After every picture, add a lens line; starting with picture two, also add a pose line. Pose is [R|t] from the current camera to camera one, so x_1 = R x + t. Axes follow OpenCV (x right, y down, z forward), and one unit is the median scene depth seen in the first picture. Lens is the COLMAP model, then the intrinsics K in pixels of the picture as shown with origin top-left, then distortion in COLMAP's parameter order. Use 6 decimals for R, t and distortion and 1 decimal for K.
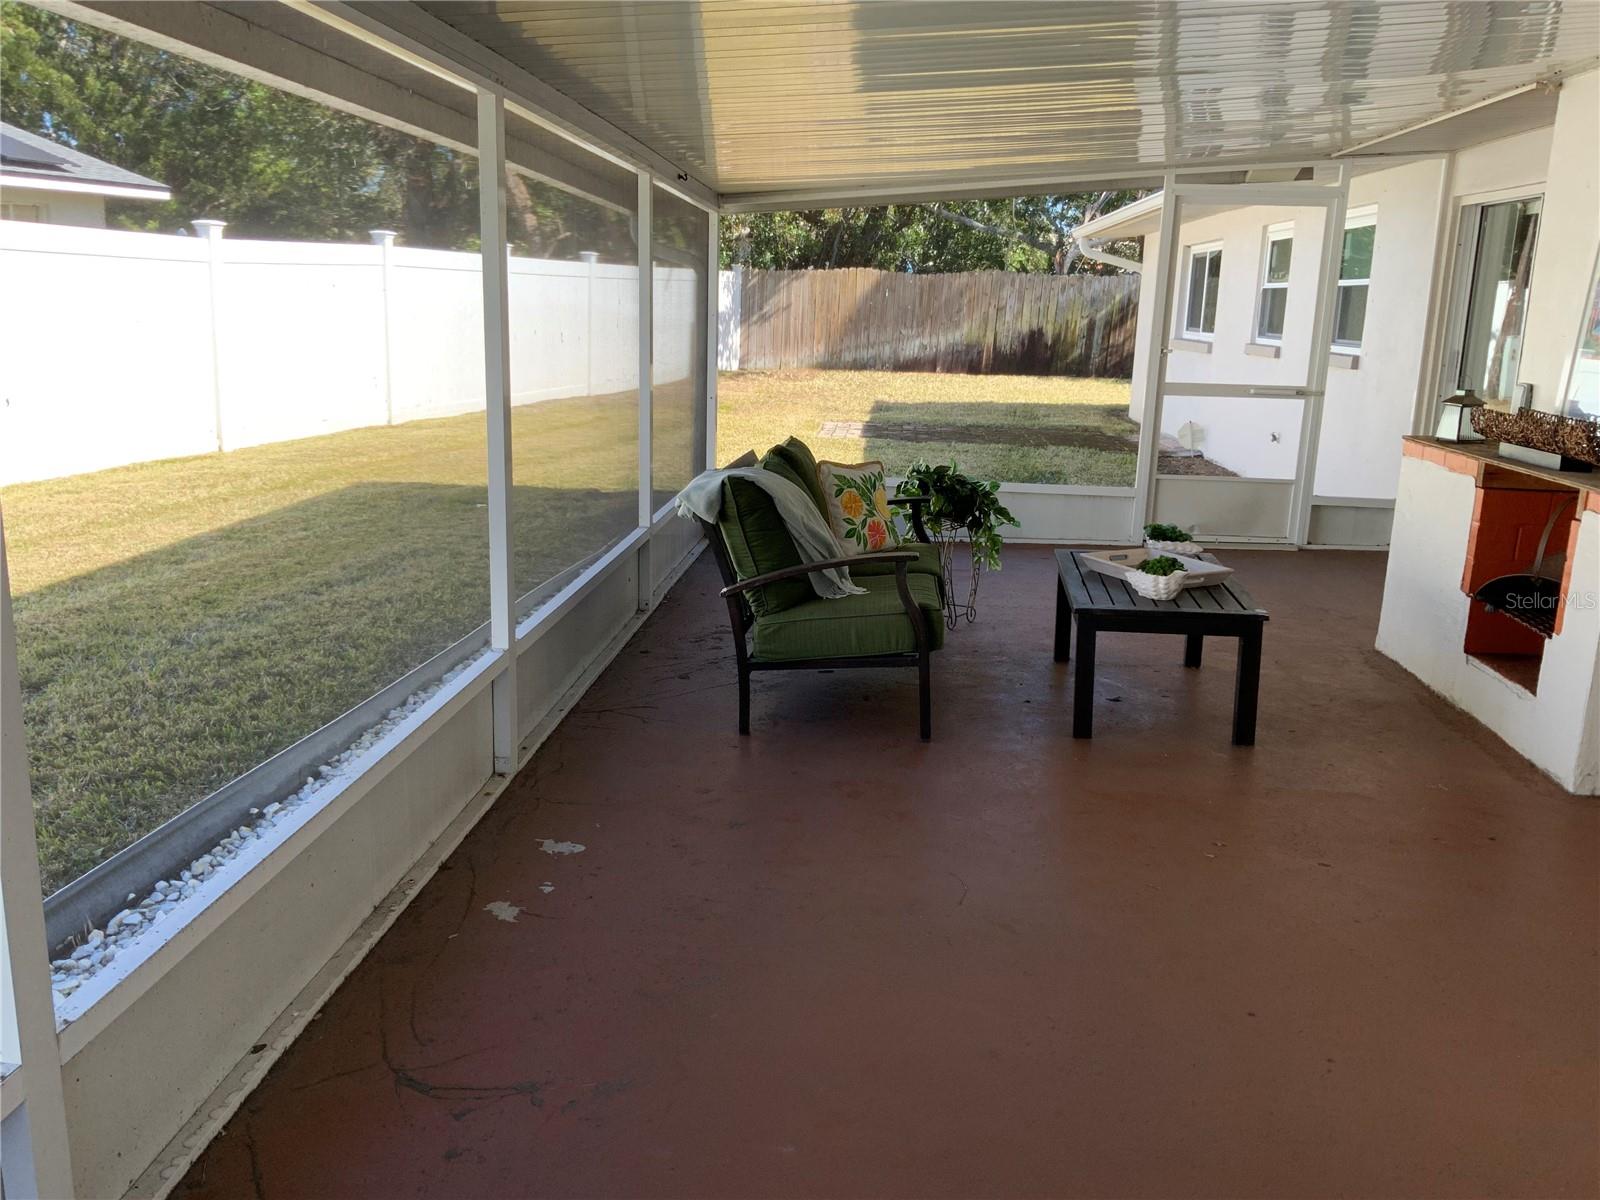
lens RADIAL K [[1288.1, 0, 800.0], [0, 1288.1, 600.0], [0, 0, 1]] dist [0.059796, -0.169221]
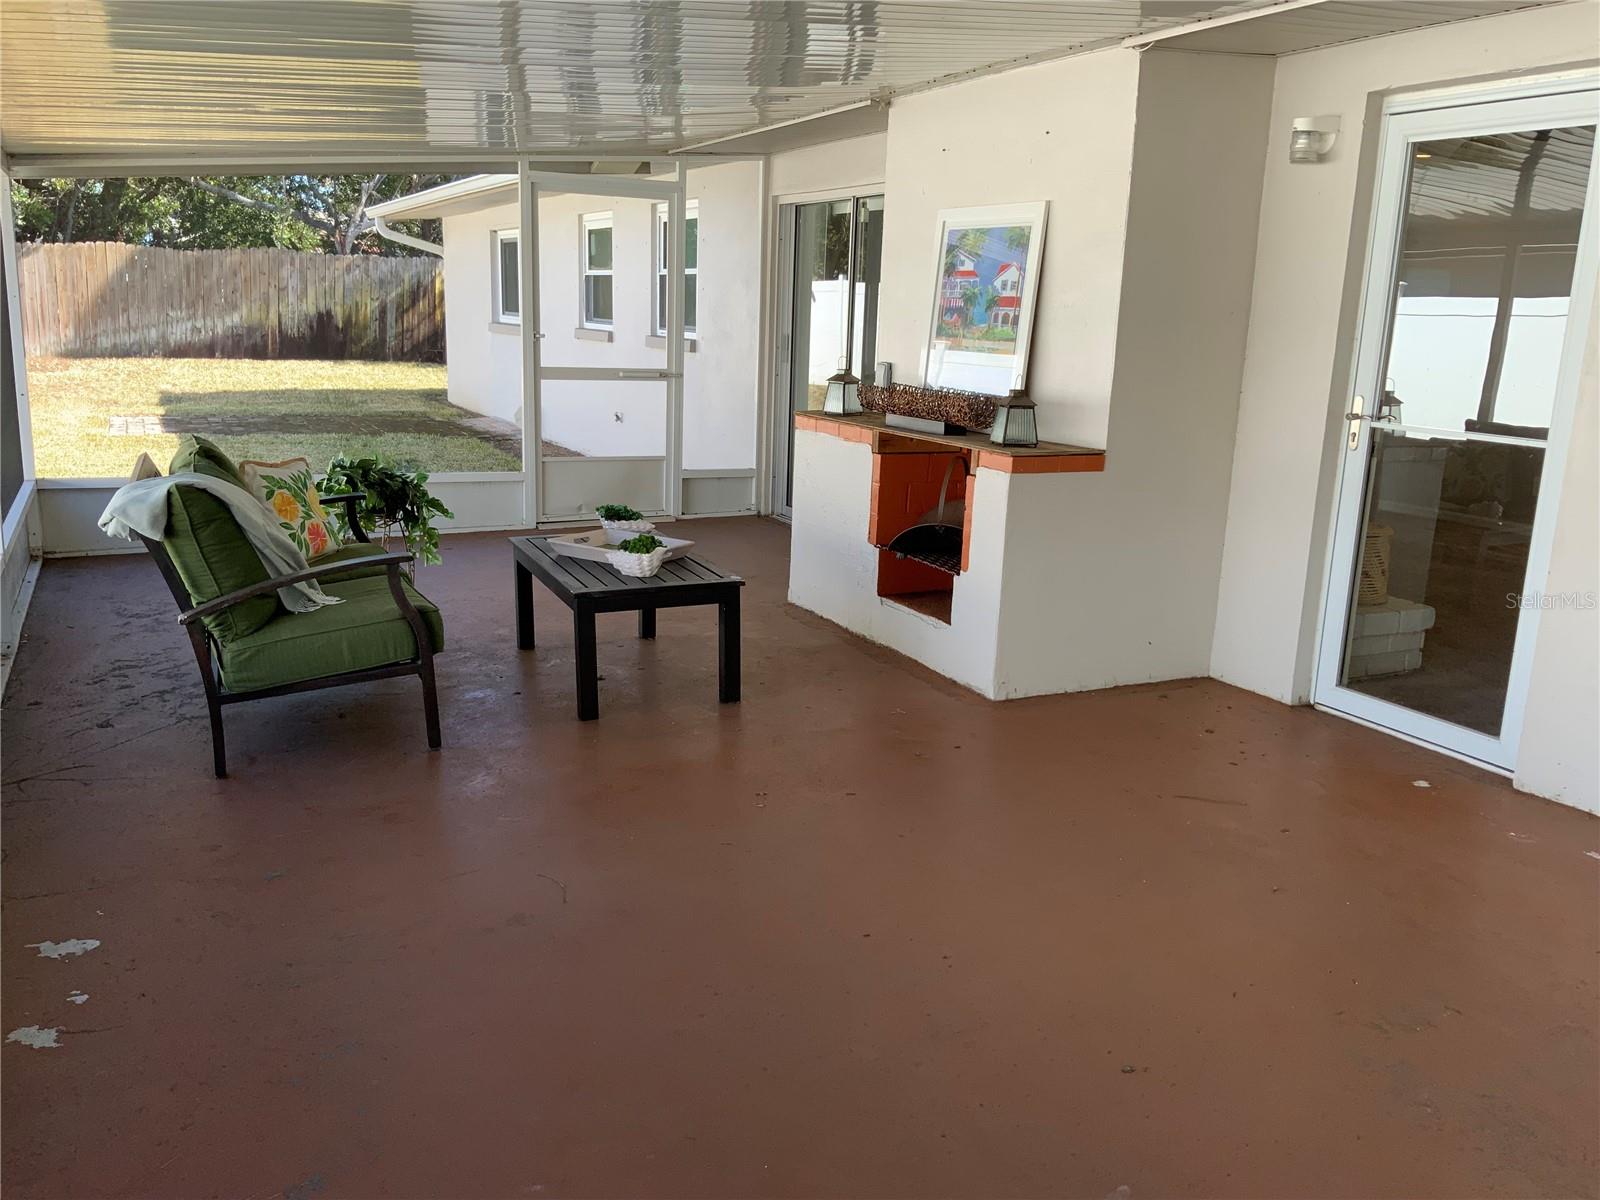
lens RADIAL K [[1288.1, 0, 800.0], [0, 1288.1, 600.0], [0, 0, 1]] dist [0.059796, -0.169221]
pose [[0.848898, -0.110302, 0.516919, -0.117958], [0.103482, 0.993740, 0.042107, -0.009383], [-0.518327, 0.017748, 0.854998, 0.034881]]
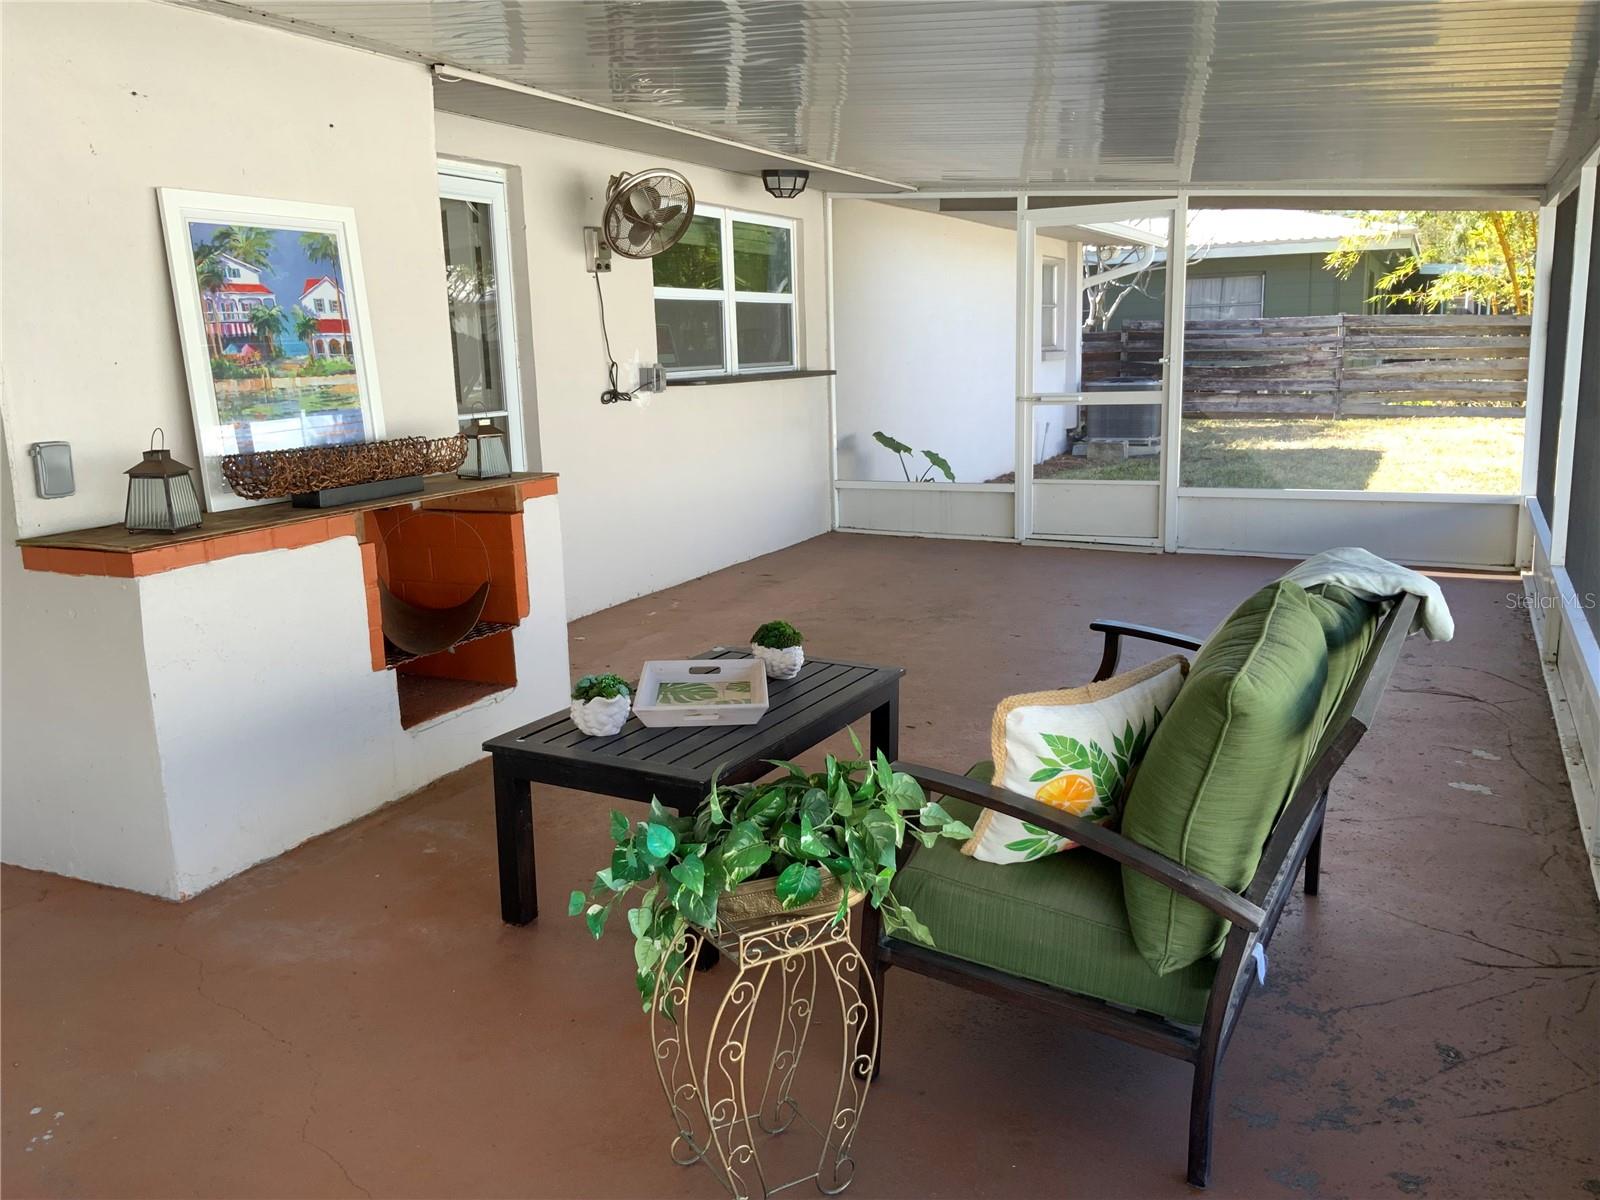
lens RADIAL K [[1288.1, 0, 800.0], [0, 1288.1, 600.0], [0, 0, 1]] dist [0.059796, -0.169221]
pose [[-0.929048, -0.070320, 0.363216, -0.022053], [0.088865, 0.910609, 0.403601, -0.287865], [-0.359129, 0.407242, -0.839750, 1.282673]]
